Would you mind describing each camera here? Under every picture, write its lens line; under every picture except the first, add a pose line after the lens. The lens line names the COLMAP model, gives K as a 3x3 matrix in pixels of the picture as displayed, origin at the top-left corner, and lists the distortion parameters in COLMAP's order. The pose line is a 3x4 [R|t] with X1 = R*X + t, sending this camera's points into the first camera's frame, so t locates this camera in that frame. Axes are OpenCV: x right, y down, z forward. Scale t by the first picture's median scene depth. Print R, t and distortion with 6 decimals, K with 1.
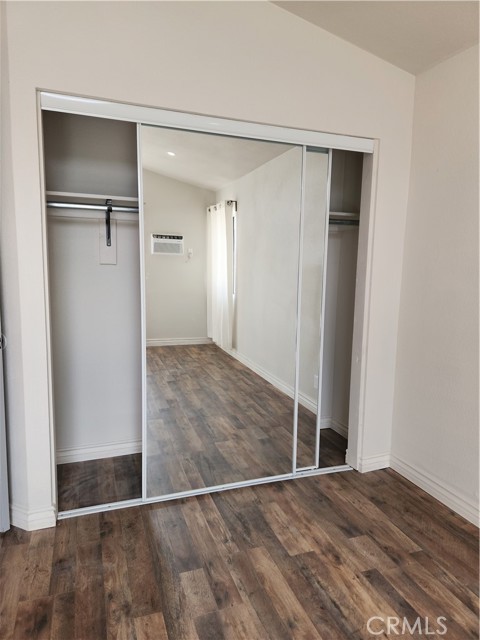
lens RADIAL K [[436.6, 0, 250.8], [0, 436.6, 321.4], [0, 0, 1]] dist [0.071389, -0.068166]
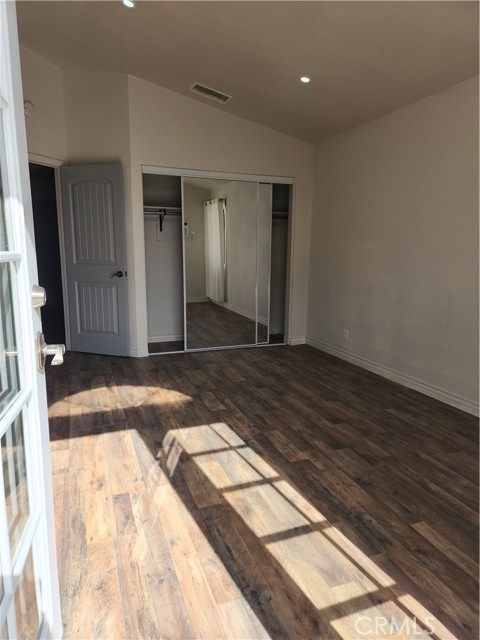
lens RADIAL K [[436.6, 0, 250.8], [0, 436.6, 321.4], [0, 0, 1]] dist [0.071389, -0.068166]
pose [[0.999703, -0.011654, 0.021390, 0.032732], [0.010819, 0.999191, 0.038740, 0.168113], [-0.021824, -0.038497, 0.999020, -1.054289]]
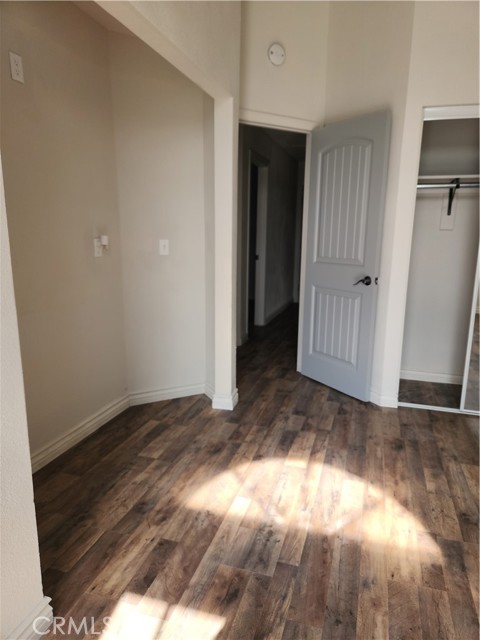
lens RADIAL K [[436.6, 0, 250.8], [0, 436.6, 321.4], [0, 0, 1]] dist [0.071389, -0.068166]
pose [[0.805557, 0.110892, -0.582049, -0.007535], [-0.076184, 0.993561, 0.083855, 0.072821], [0.587600, -0.023207, 0.808819, -0.397671]]
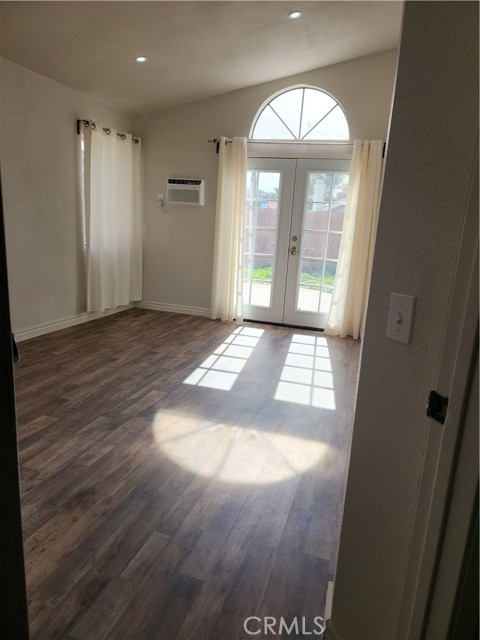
lens RADIAL K [[436.6, 0, 250.8], [0, 436.6, 321.4], [0, 0, 1]] dist [0.071389, -0.068166]
pose [[-0.794434, -0.201792, 0.572847, -0.901864], [-0.000602, 0.943452, 0.331508, -0.117769], [-0.607350, 0.263016, -0.749632, 0.937084]]
